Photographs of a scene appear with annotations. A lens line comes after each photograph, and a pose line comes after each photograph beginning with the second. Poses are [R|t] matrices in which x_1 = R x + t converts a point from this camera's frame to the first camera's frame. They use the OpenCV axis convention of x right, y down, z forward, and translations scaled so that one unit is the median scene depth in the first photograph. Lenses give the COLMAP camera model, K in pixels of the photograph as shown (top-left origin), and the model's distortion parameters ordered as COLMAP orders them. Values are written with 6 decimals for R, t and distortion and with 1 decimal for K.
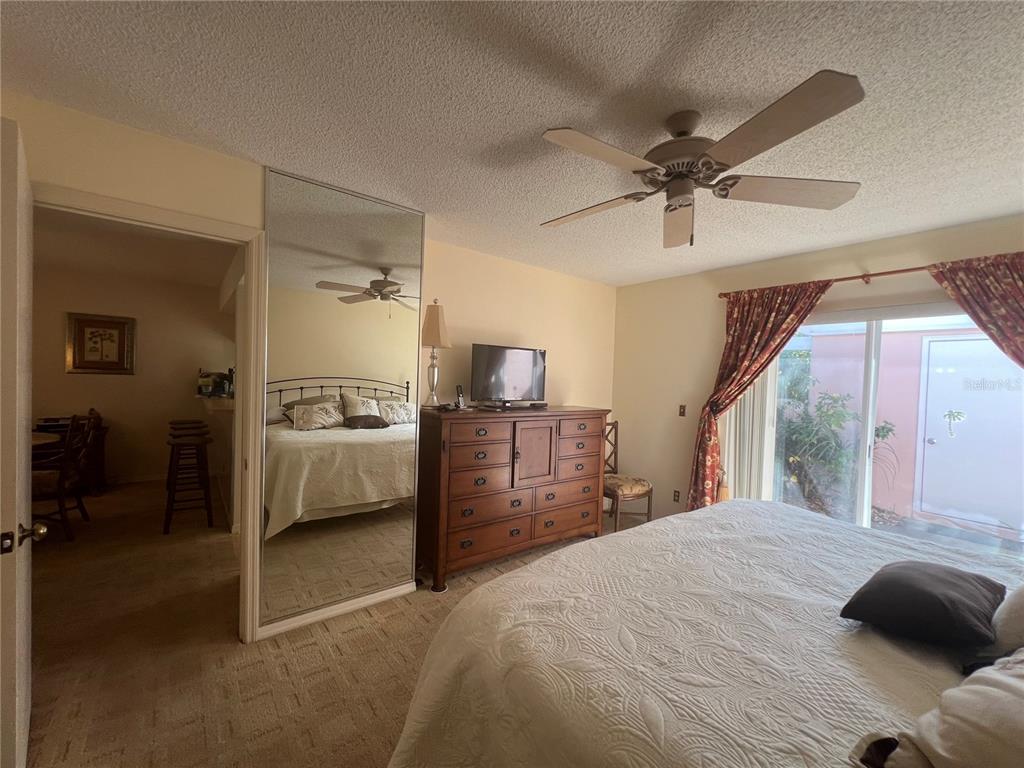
lens RADIAL K [[410.1, 0, 513.8], [0, 410.1, 385.4], [0, 0, 1]] dist [-0.002393, 0.000310]
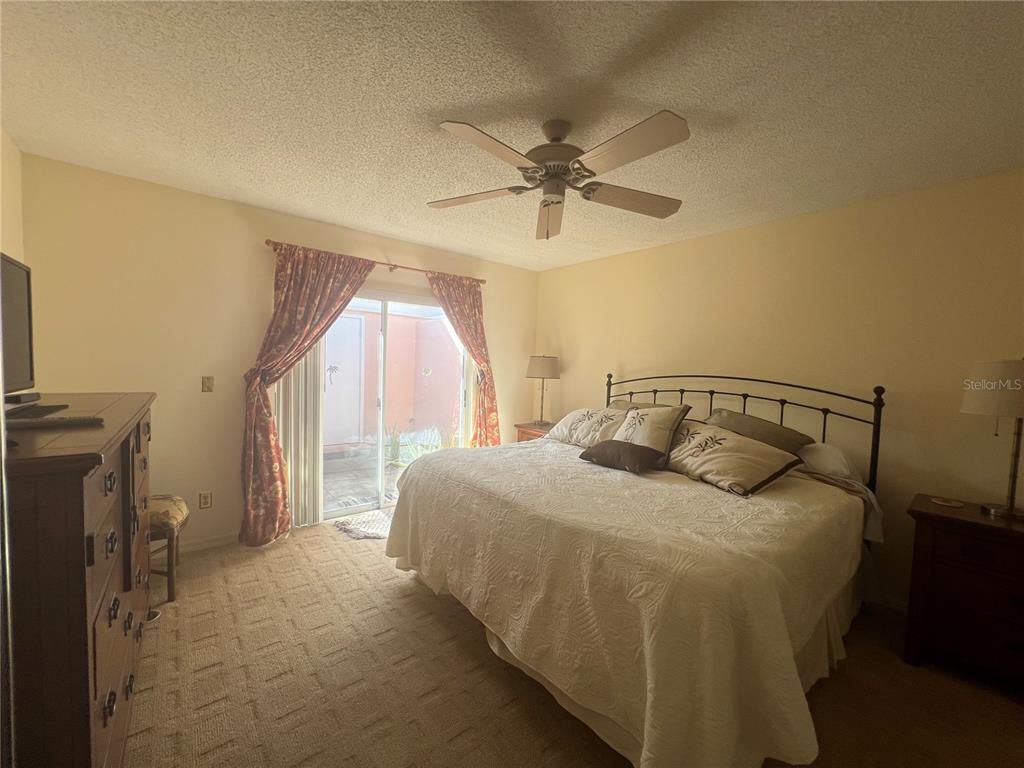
lens RADIAL K [[410.1, 0, 510.0], [0, 410.1, 387.7], [0, 0, 1]] dist [-0.002393, 0.000310]
pose [[-0.014388, -0.093309, 0.995533, -0.478712], [-0.017379, 0.995509, 0.093056, -0.014824], [-0.999745, -0.015962, -0.015945, 0.685327]]
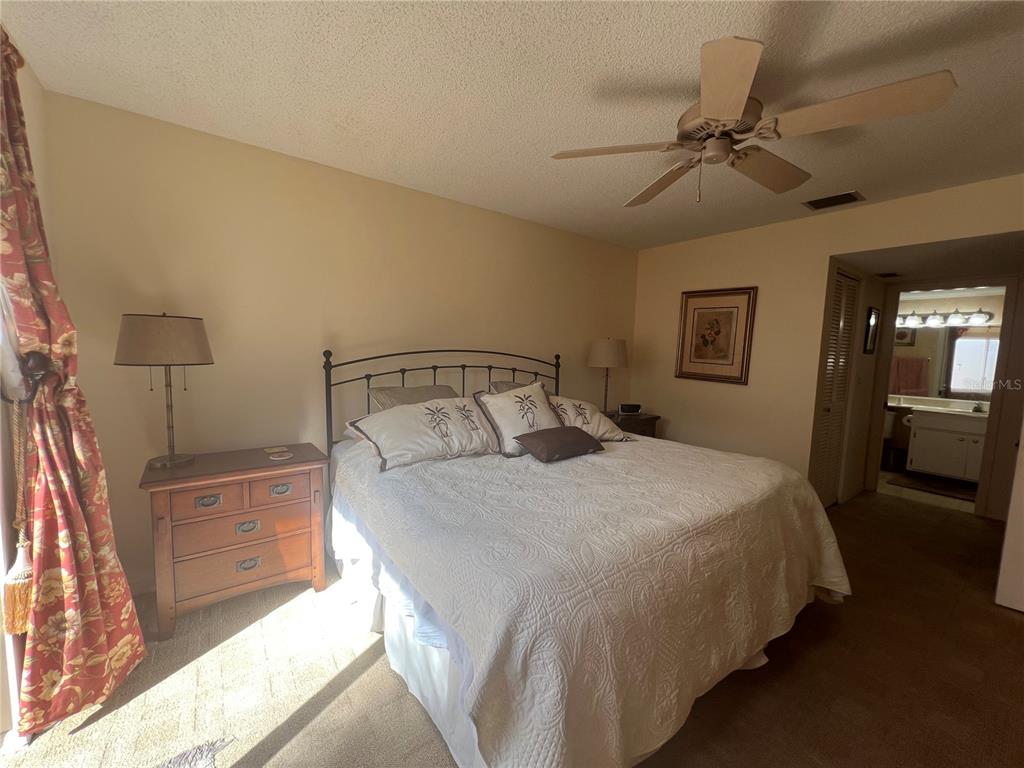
lens RADIAL K [[410.1, 0, 511.4], [0, 410.1, 384.1], [0, 0, 1]] dist [-0.002393, 0.000310]
pose [[-0.997028, -0.072114, 0.027122, 0.503000], [-0.068621, 0.991225, 0.112980, 0.004624], [-0.035031, 0.110783, -0.993227, 1.259860]]
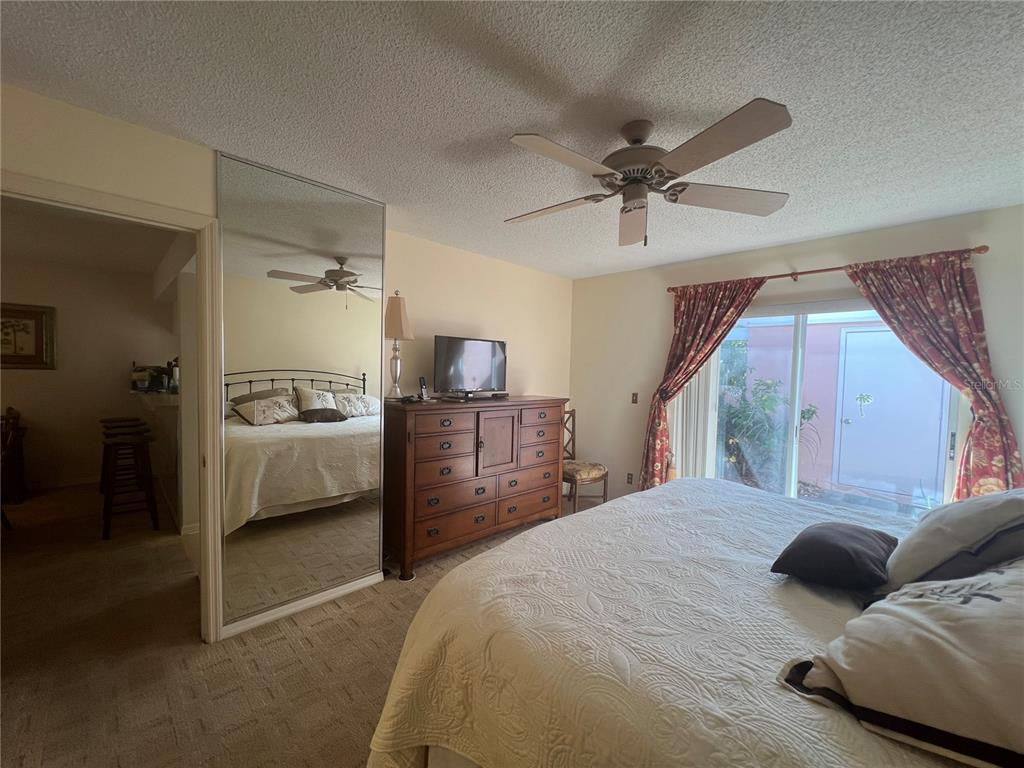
lens RADIAL K [[410.1, 0, 514.1], [0, 410.1, 385.1], [0, 0, 1]] dist [-0.002393, 0.000310]
pose [[0.993947, -0.014148, 0.108946, -0.021336], [0.011569, 0.999639, 0.024264, -0.002276], [-0.109250, -0.022857, 0.993752, -0.029253]]
